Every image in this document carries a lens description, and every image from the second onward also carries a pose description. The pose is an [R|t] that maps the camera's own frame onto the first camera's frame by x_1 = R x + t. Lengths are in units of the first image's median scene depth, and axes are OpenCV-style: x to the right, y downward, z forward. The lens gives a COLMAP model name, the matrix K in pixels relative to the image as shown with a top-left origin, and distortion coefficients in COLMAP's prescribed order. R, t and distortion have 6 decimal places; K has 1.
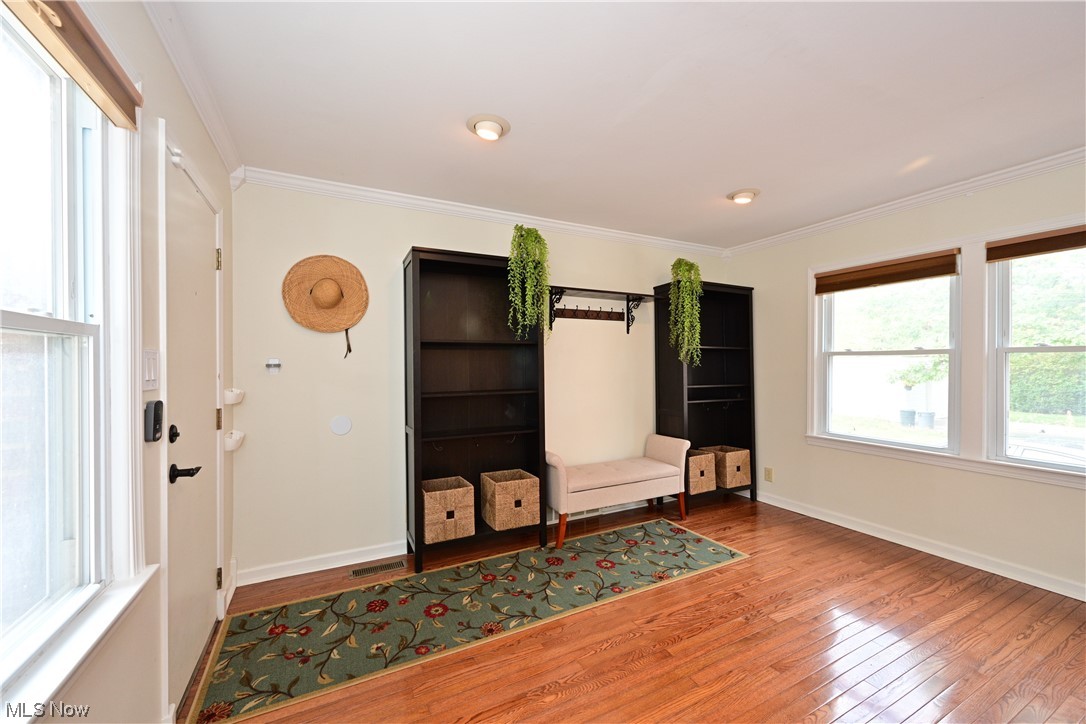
lens RADIAL K [[426.3, 0, 542.6], [0, 426.3, 363.3], [0, 0, 1]] dist [-0.000504, 0.000130]
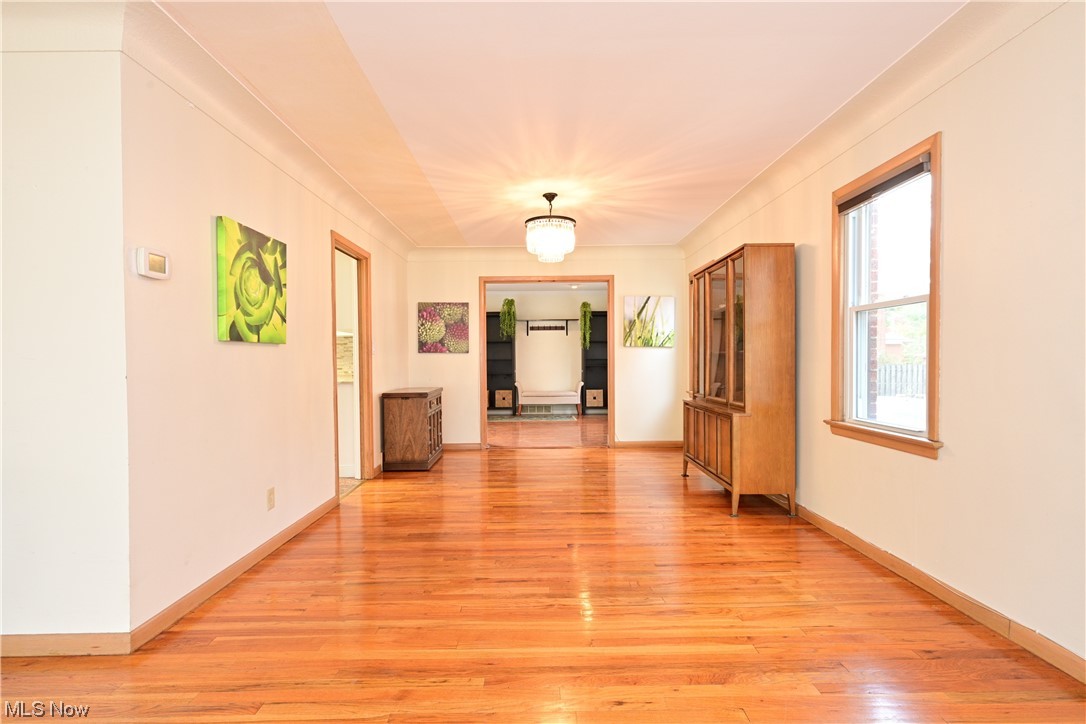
lens RADIAL K [[489.1, 0, 542.2], [0, 489.1, 367.2], [0, 0, 1]] dist [0.001047, 0.000081]
pose [[0.895199, -0.000649, -0.445665, 1.614971], [0.006991, 0.999896, 0.012587, 0.082597], [0.445611, -0.014384, 0.895111, -1.779760]]
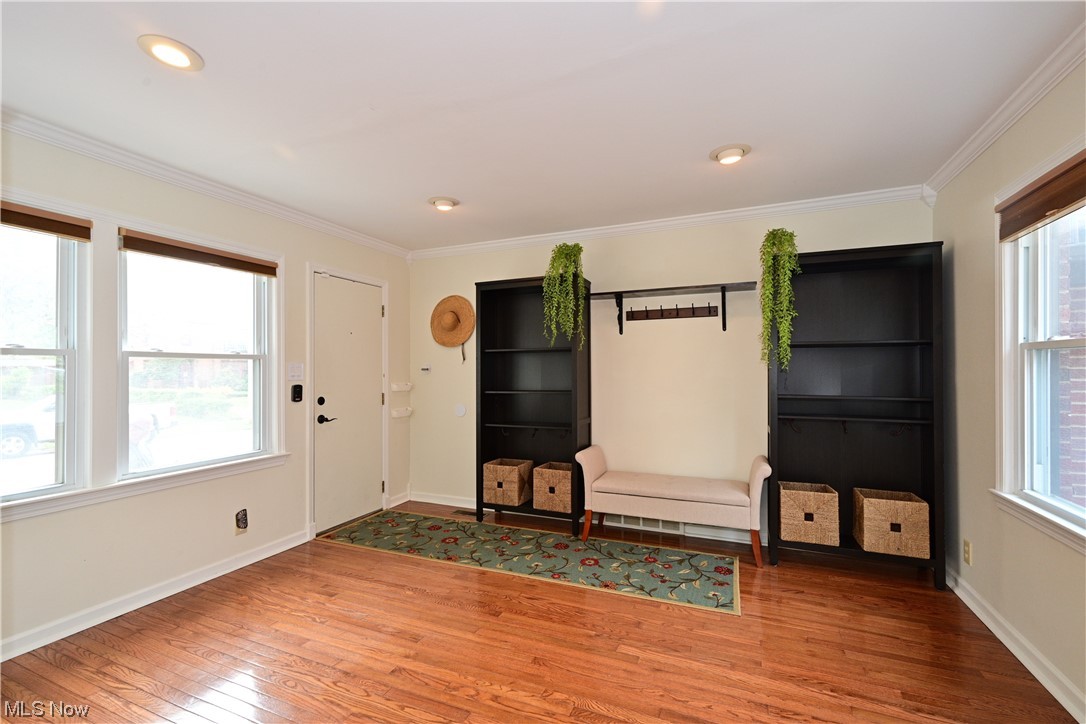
lens RADIAL K [[469.5, 0, 537.8], [0, 469.5, 366.2], [0, 0, 1]] dist [-0.001388, -0.000336]
pose [[0.638289, -0.007832, -0.769757, 0.891745], [0.005026, 0.999969, -0.006007, 0.005065], [0.769780, -0.000035, 0.638309, 0.170820]]
